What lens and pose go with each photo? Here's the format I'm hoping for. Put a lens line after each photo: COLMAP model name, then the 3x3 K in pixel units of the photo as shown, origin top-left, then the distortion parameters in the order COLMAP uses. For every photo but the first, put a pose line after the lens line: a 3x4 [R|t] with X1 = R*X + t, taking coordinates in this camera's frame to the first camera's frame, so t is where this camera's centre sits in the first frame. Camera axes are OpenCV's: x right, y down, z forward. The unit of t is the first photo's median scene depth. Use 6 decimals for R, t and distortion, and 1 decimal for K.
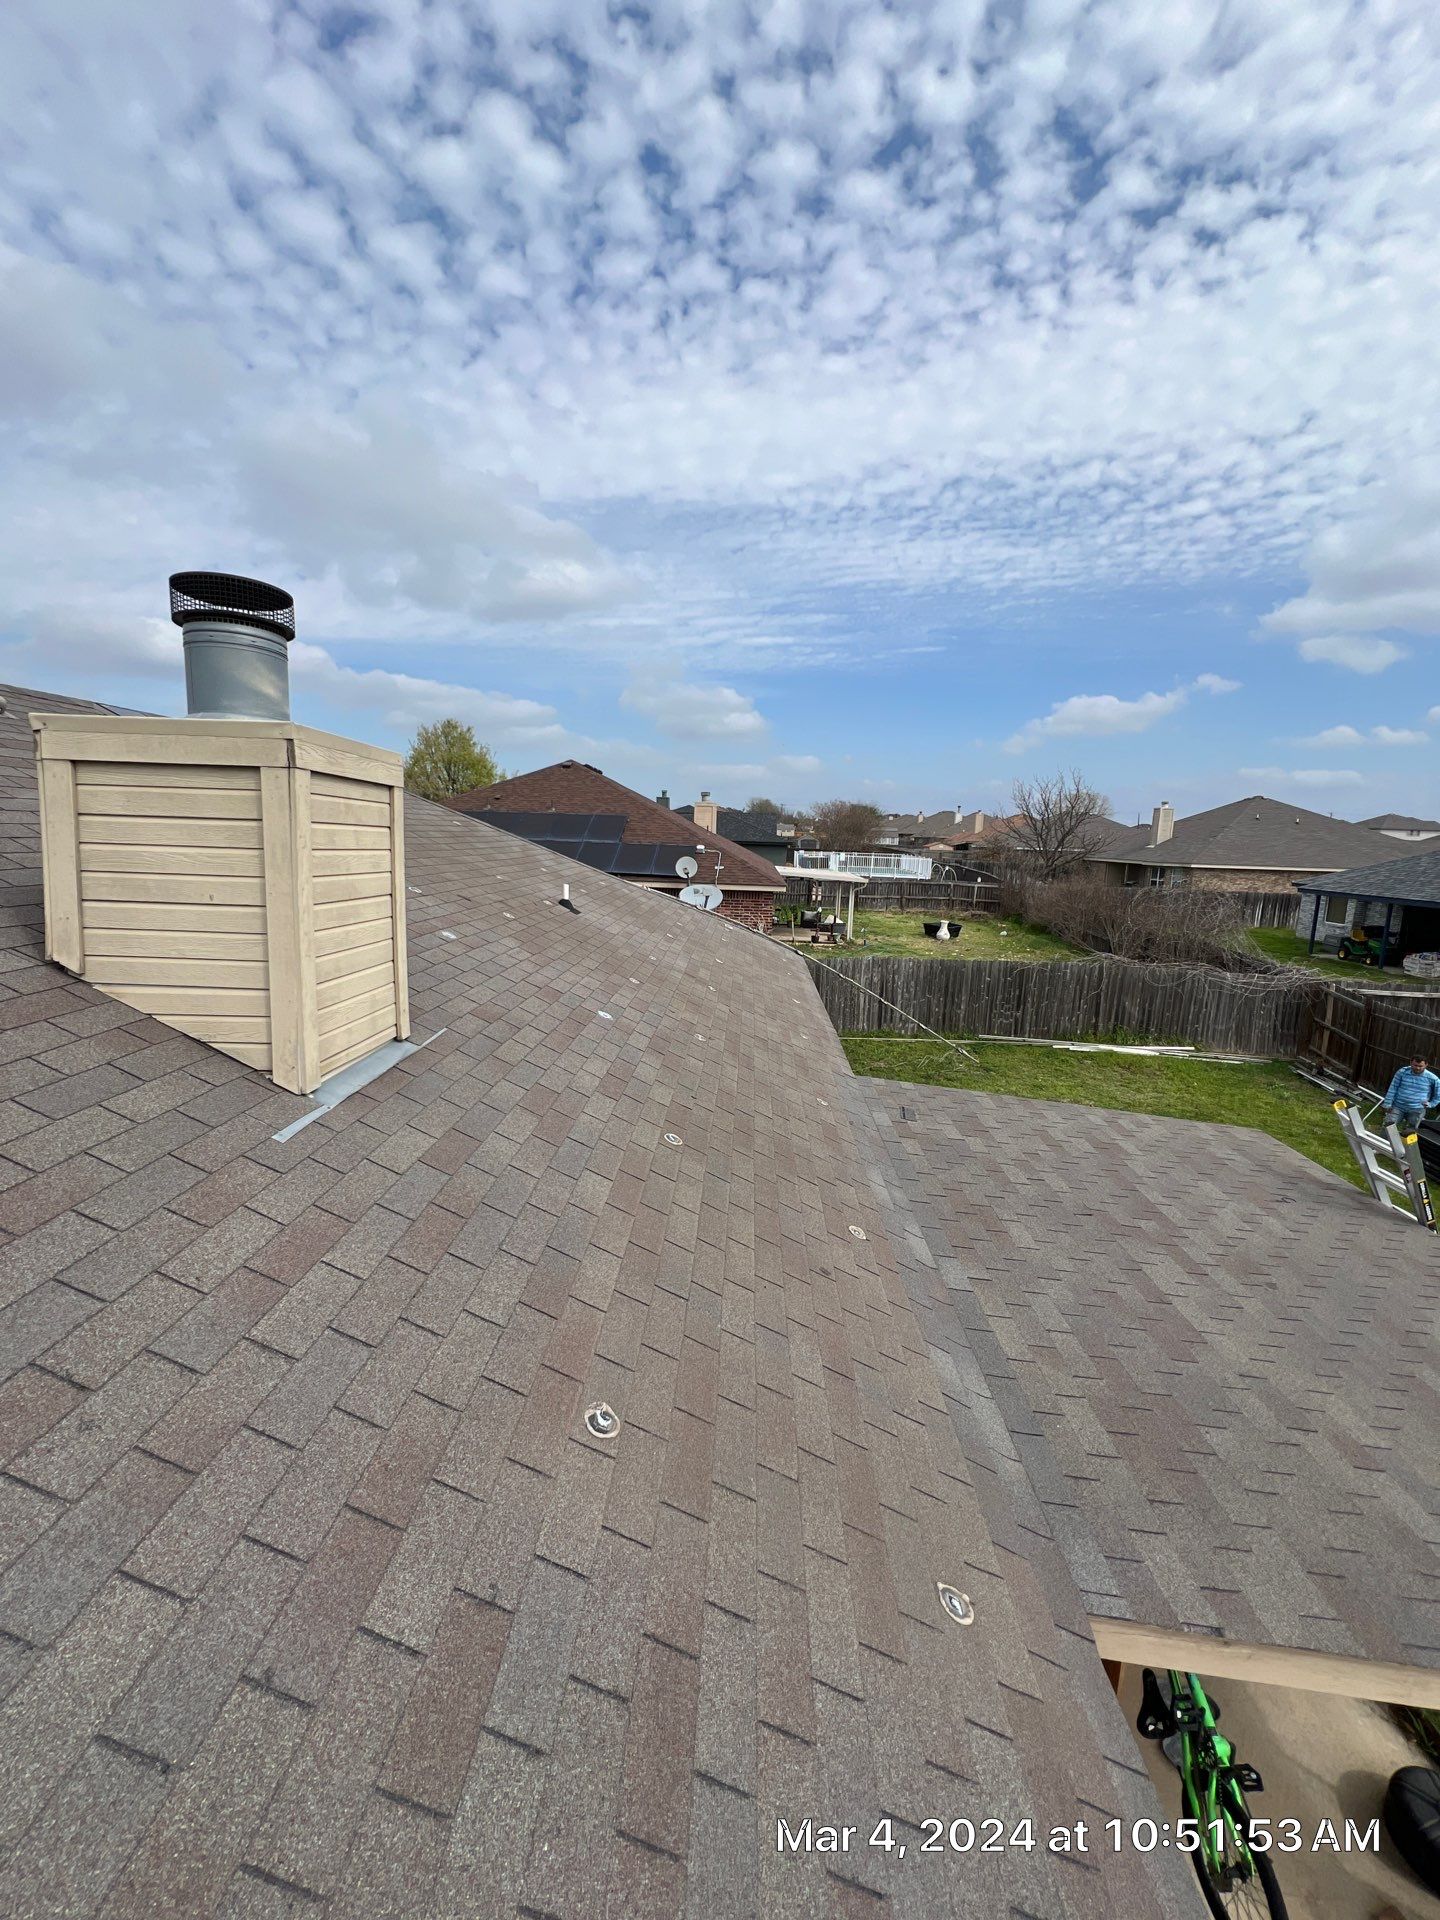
lens RADIAL K [[769.6, 0, 715.8], [0, 769.6, 957.2], [0, 0, 1]] dist [-0.002565, 0.000431]
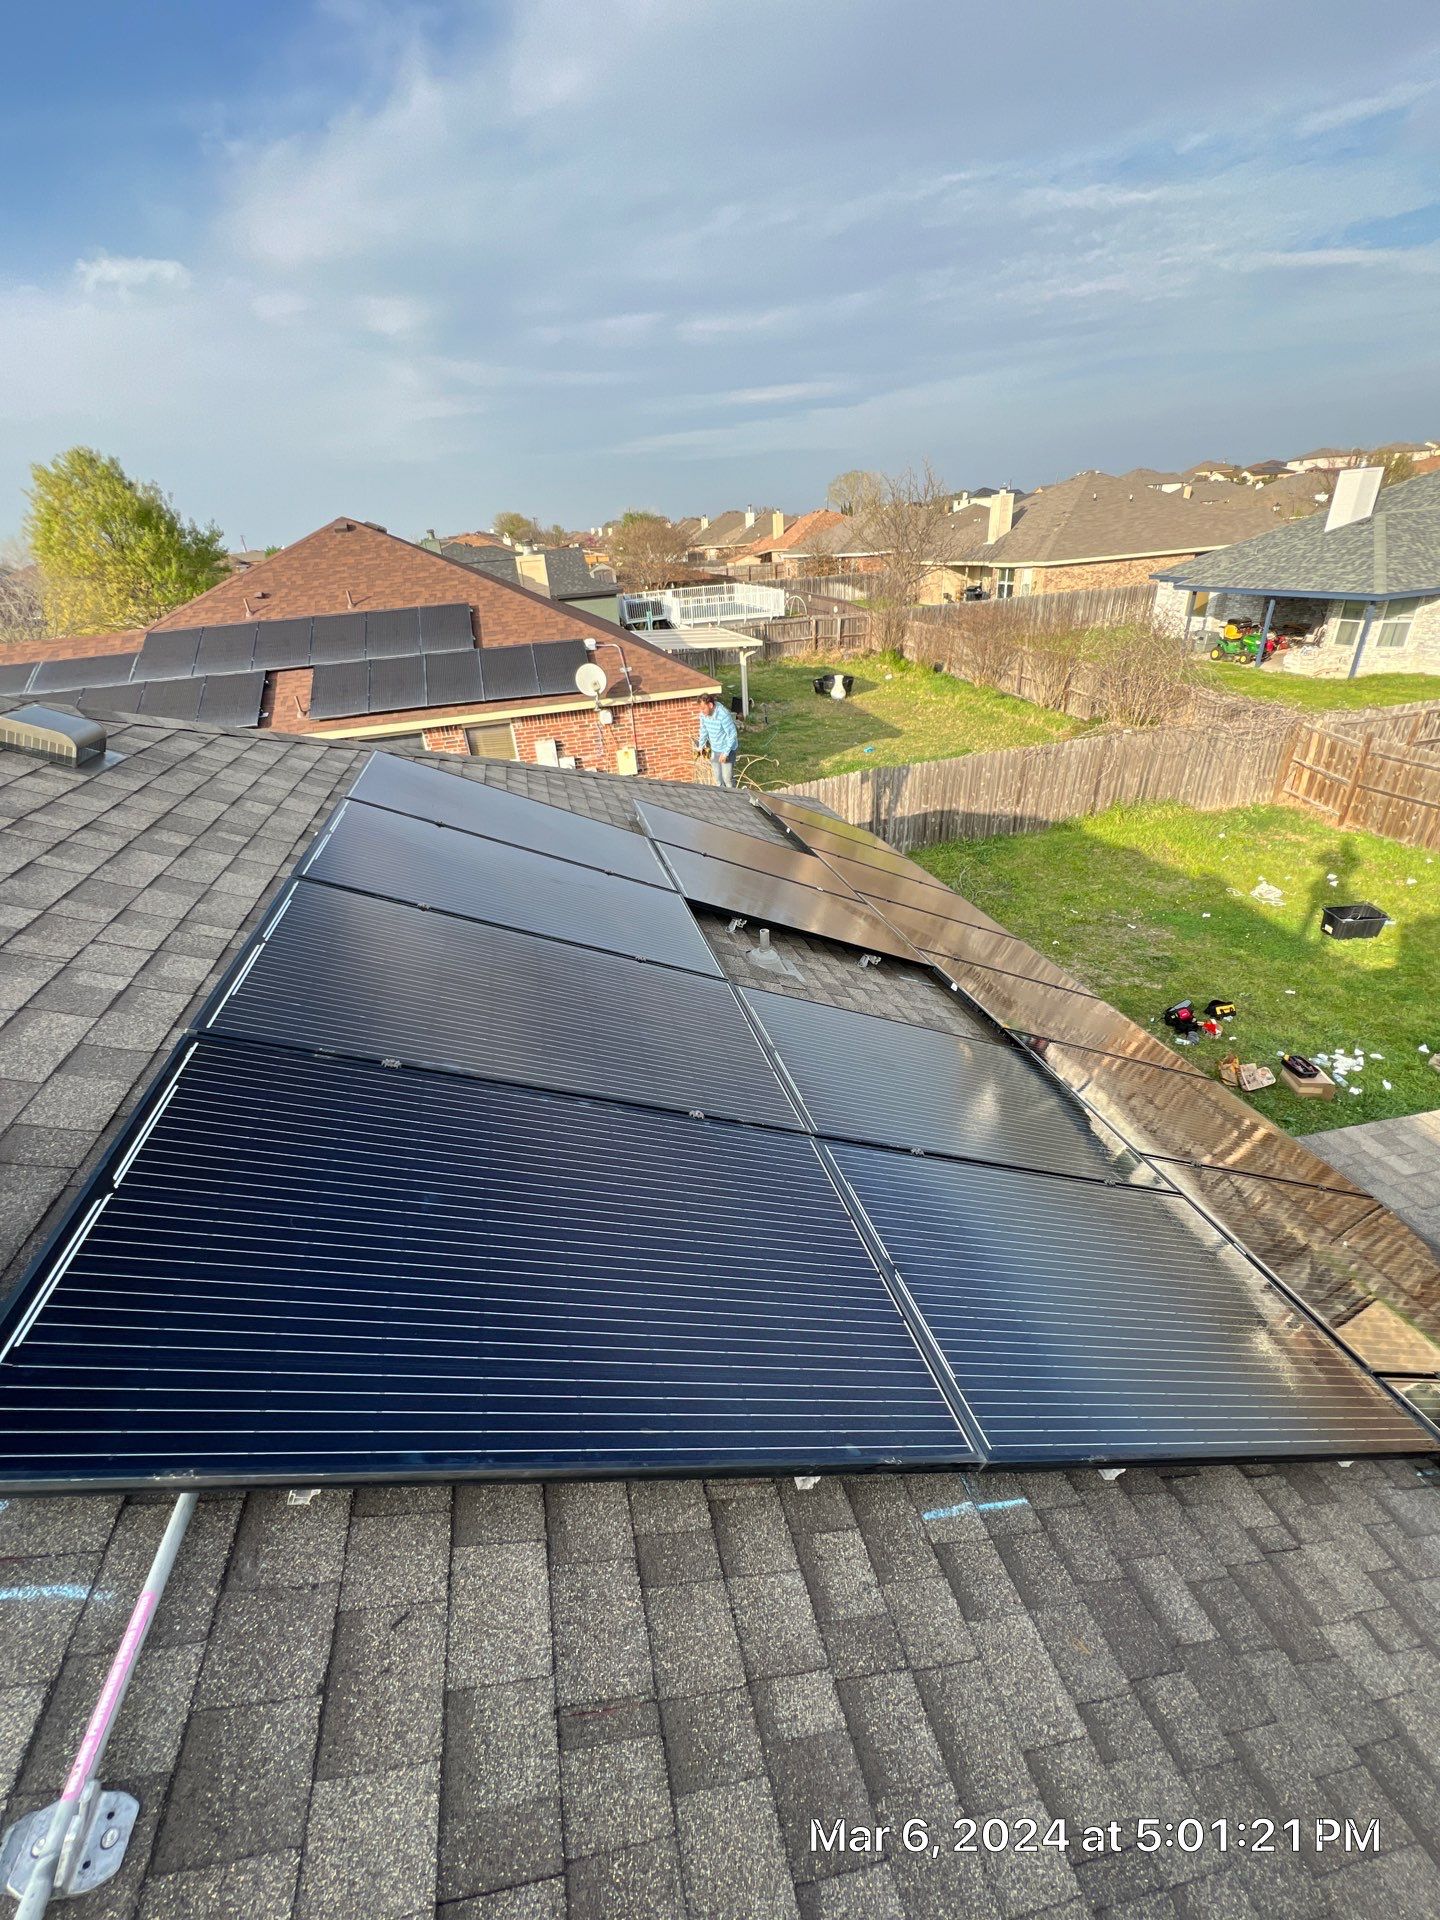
lens RADIAL K [[769.6, 0, 715.8], [0, 769.6, 957.2], [0, 0, 1]] dist [-0.002565, 0.000431]
pose [[0.951624, -0.224484, 0.209805, -0.156267], [0.143868, 0.928874, 0.341313, -0.117385], [-0.271502, -0.294617, 0.916235, 0.243812]]
